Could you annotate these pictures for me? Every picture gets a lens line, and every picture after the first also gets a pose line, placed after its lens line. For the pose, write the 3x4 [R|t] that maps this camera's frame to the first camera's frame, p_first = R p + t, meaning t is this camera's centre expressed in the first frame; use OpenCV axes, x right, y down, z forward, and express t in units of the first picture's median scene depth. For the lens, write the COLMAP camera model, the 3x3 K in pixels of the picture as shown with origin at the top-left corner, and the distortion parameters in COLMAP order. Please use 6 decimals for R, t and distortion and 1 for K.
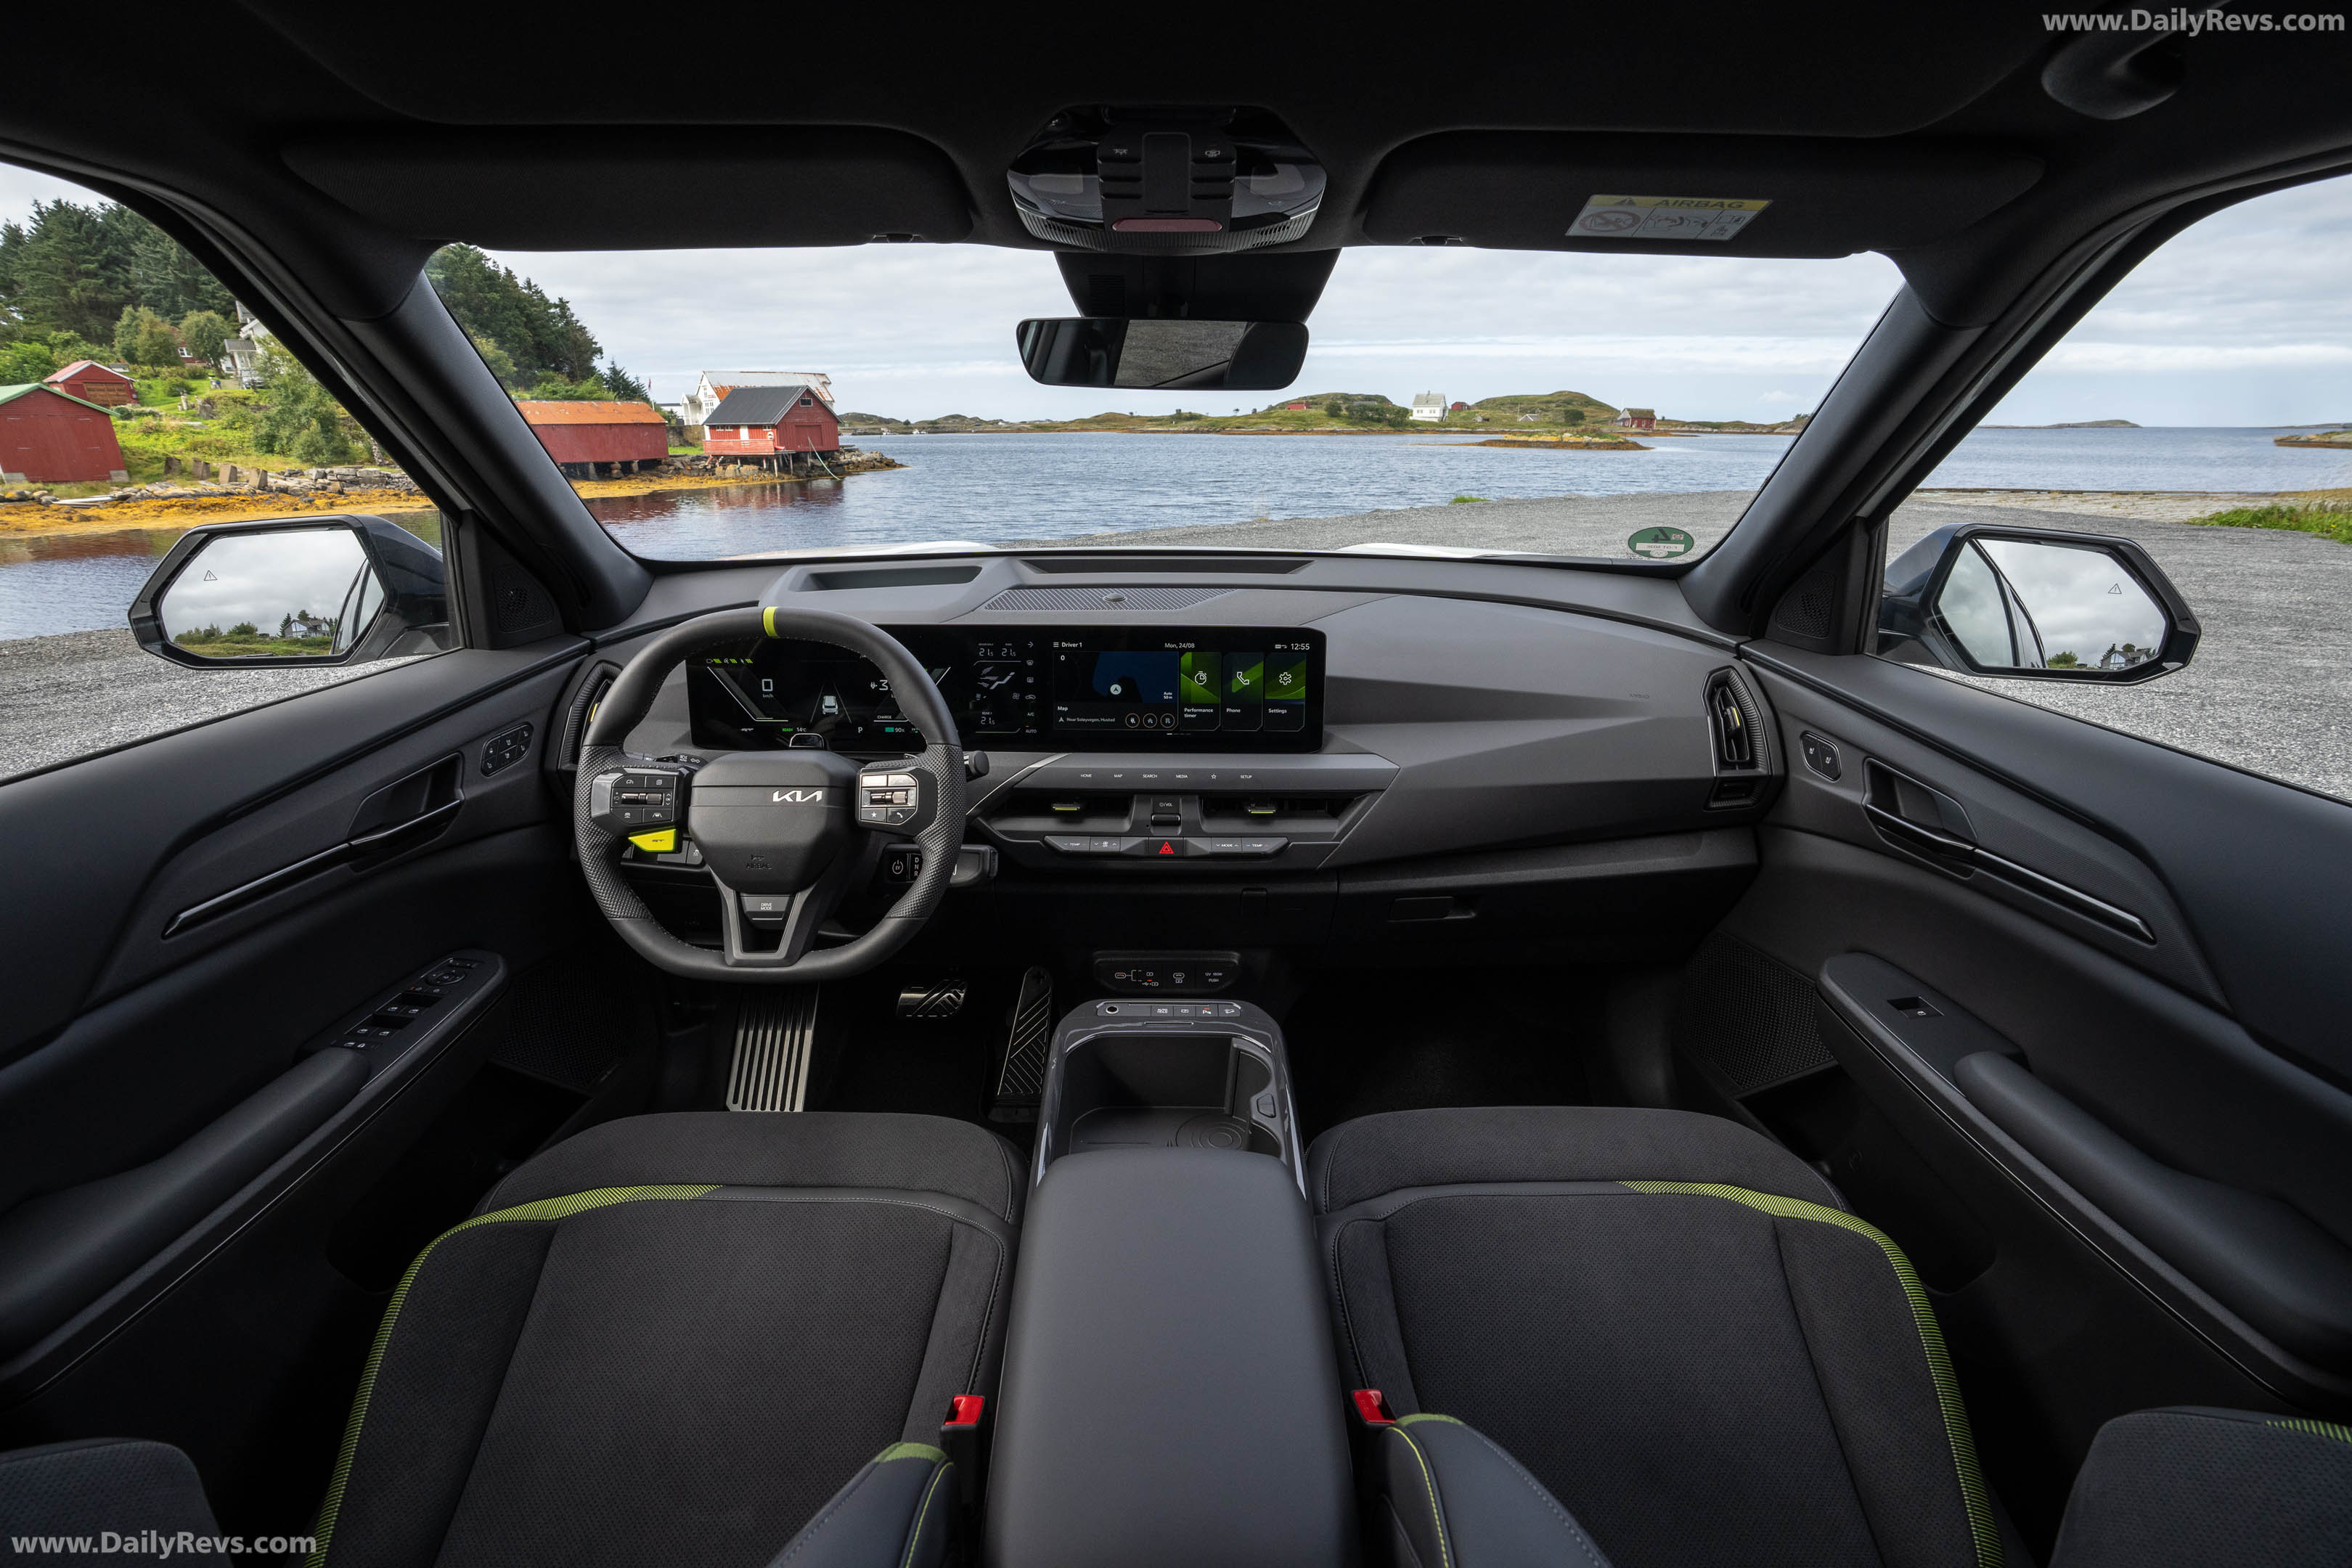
lens RADIAL K [[1090.8, 0, 1170.2], [0, 1090.8, 782.7], [0, 0, 1]] dist [-0.070710, 0.033783]
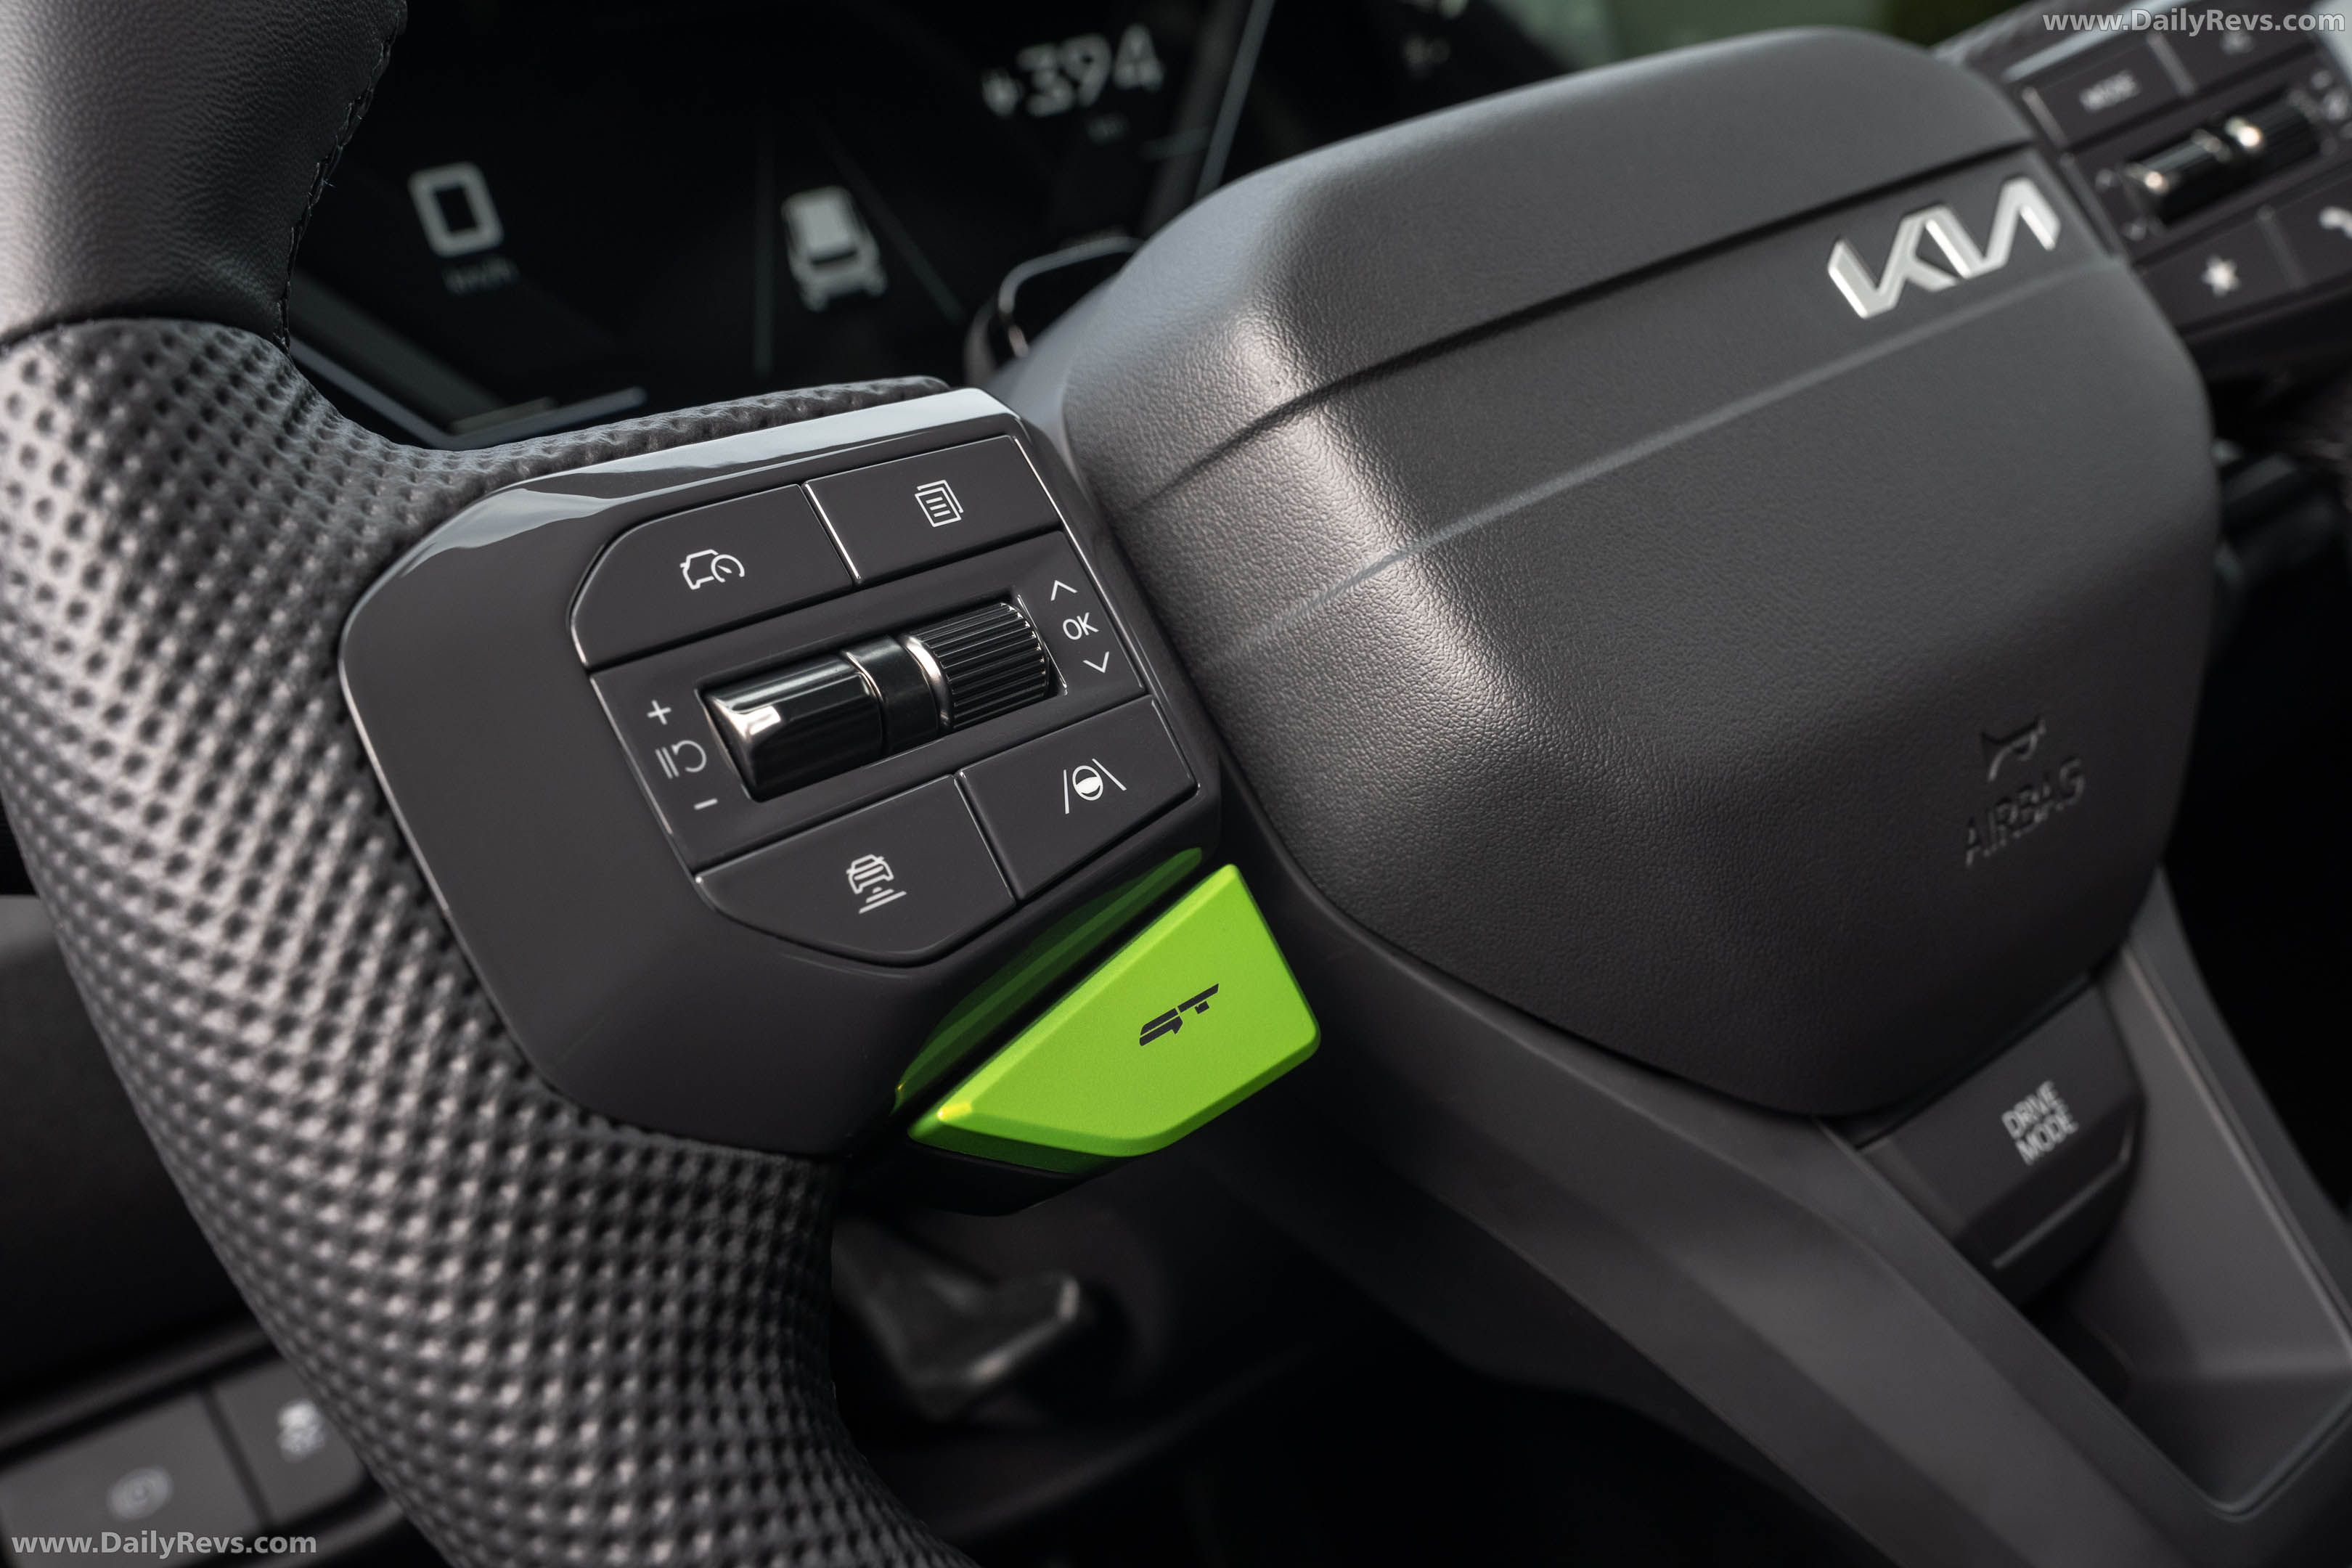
lens RADIAL K [[2078.5, 0, 1177.2], [0, 2078.5, 795.6], [0, 0, 1]] dist [0.031399, 0.007590]
pose [[0.780555, -0.359897, 0.511085, -0.480034], [0.400634, 0.915647, 0.032914, 0.023415], [-0.479819, 0.179066, 0.858900, 0.691424]]
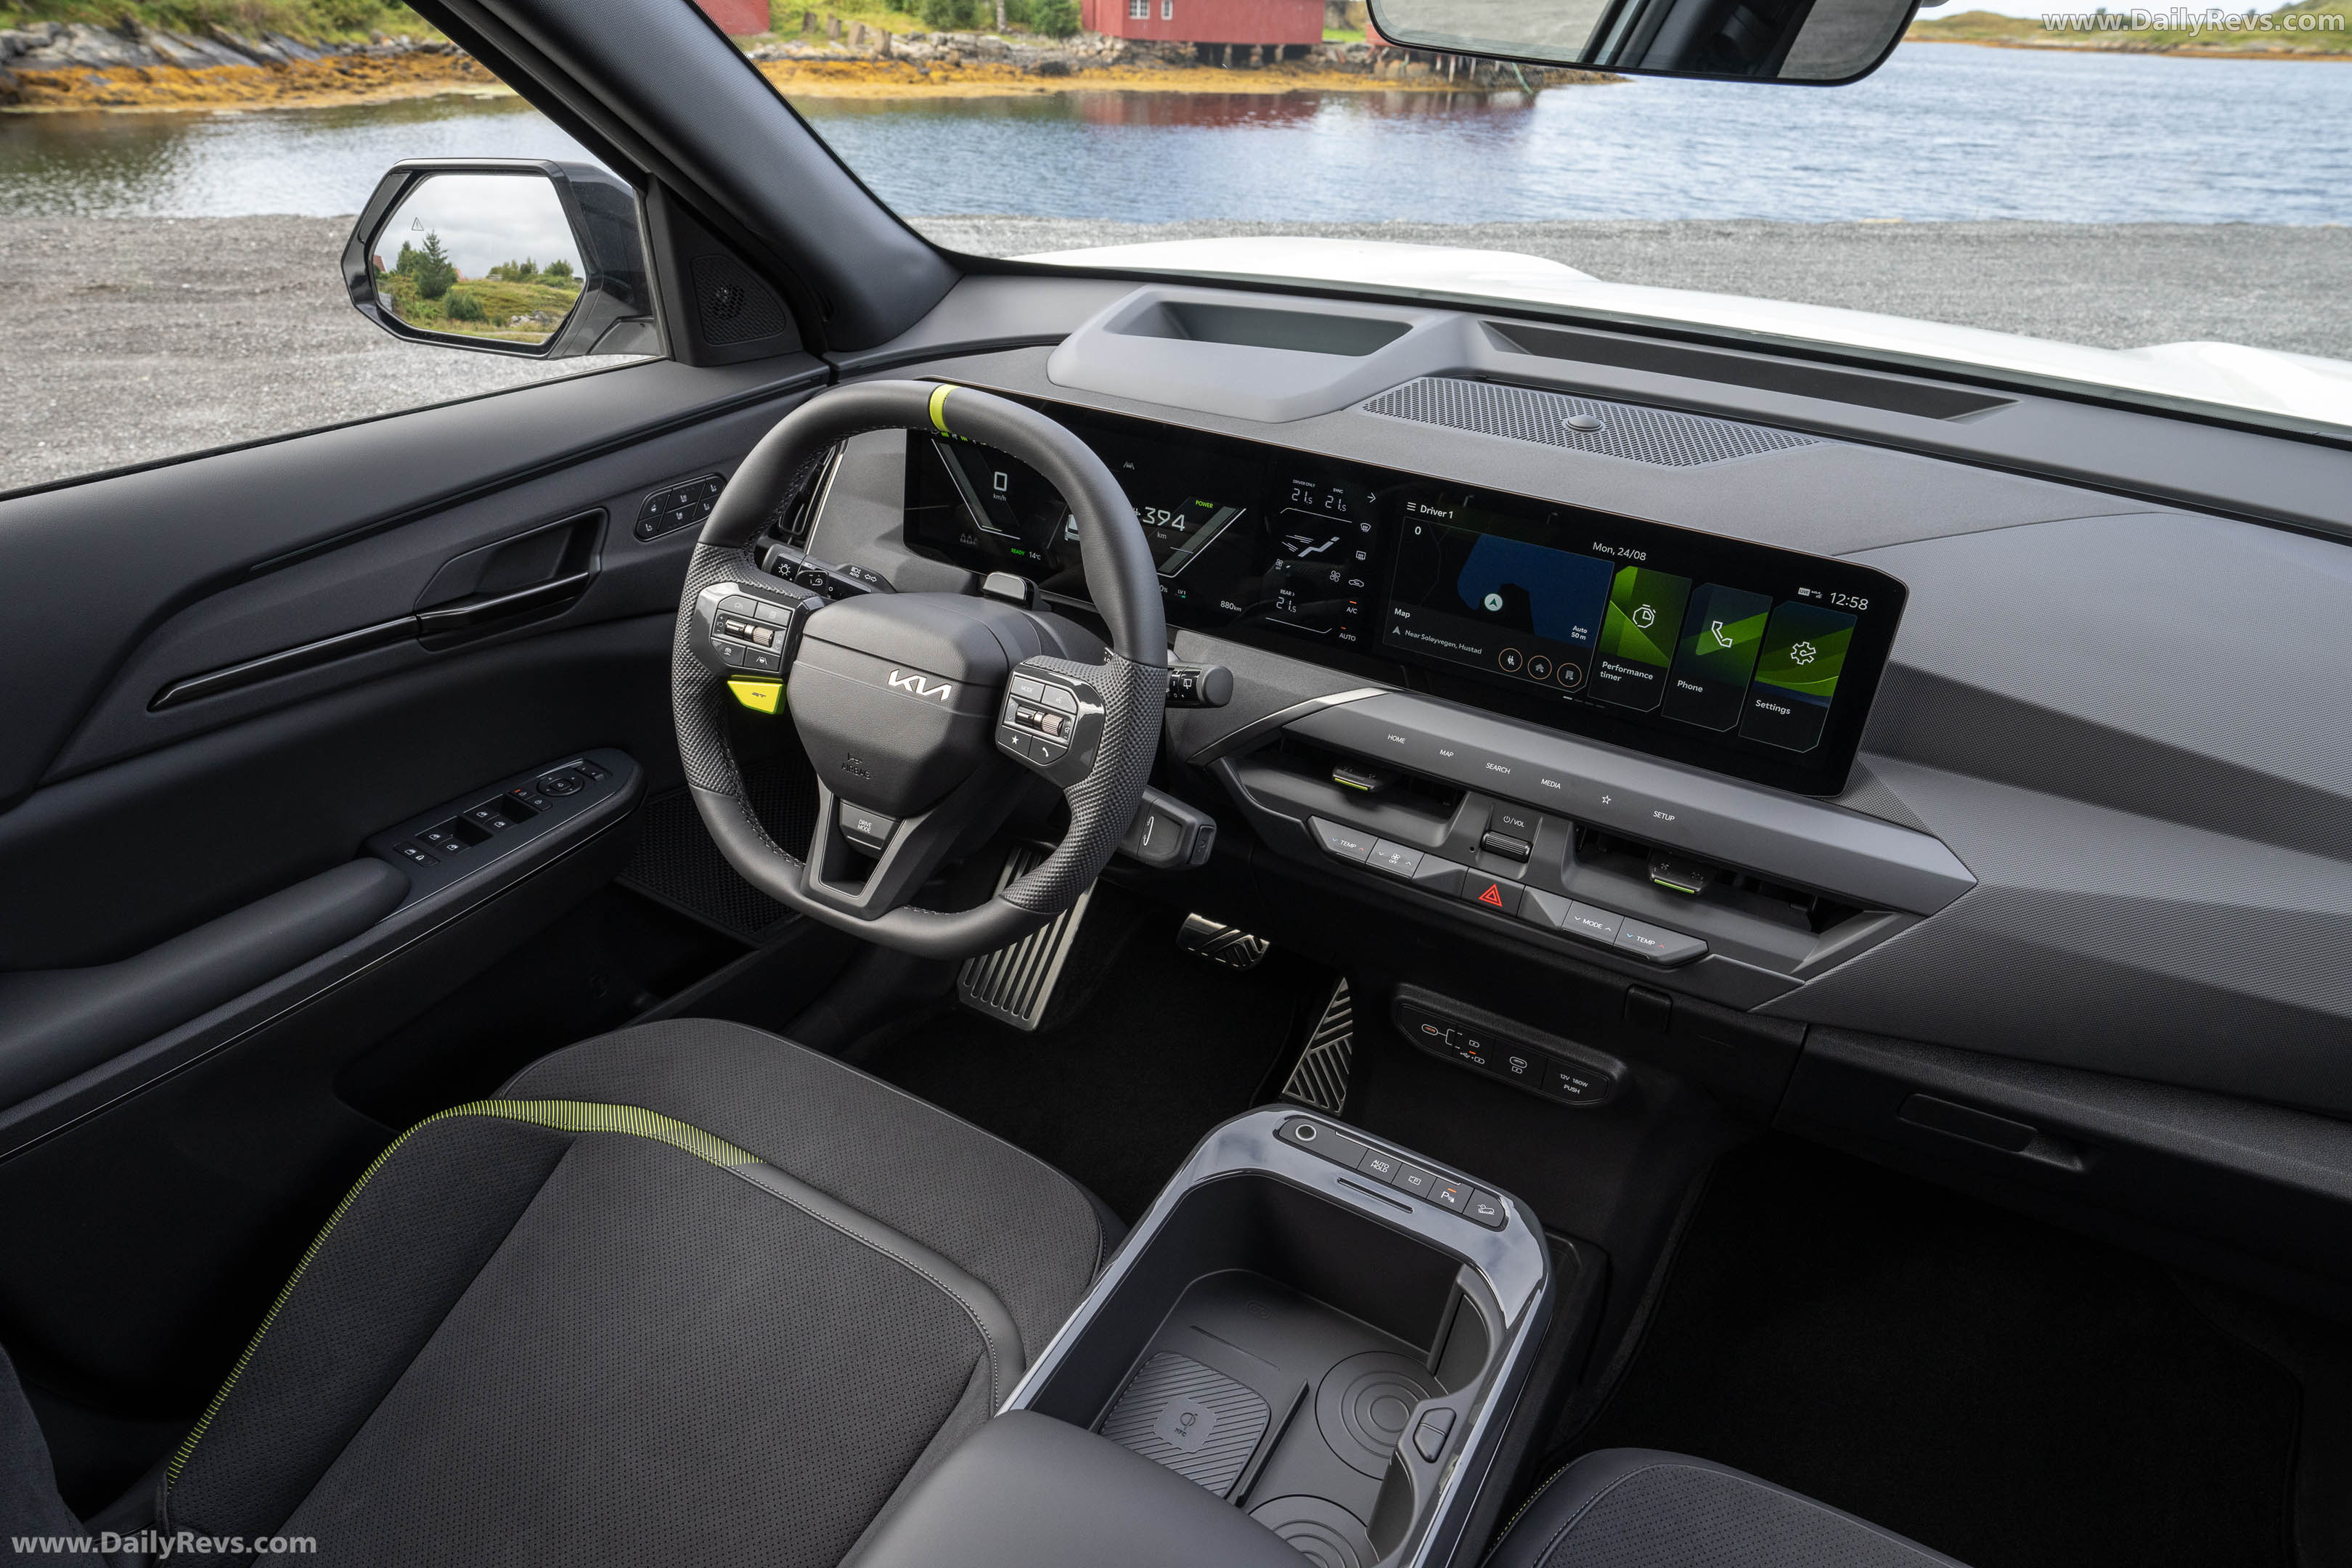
lens RADIAL K [[1400.3, 0, 1164.3], [0, 1400.3, 780.8], [0, 0, 1]] dist [-0.037397, 0.041313]
pose [[0.864904, 0.273896, -0.420621, 0.137581], [-0.192640, 0.954955, 0.225722, -0.128737], [0.463498, -0.114200, 0.878708, 0.252773]]
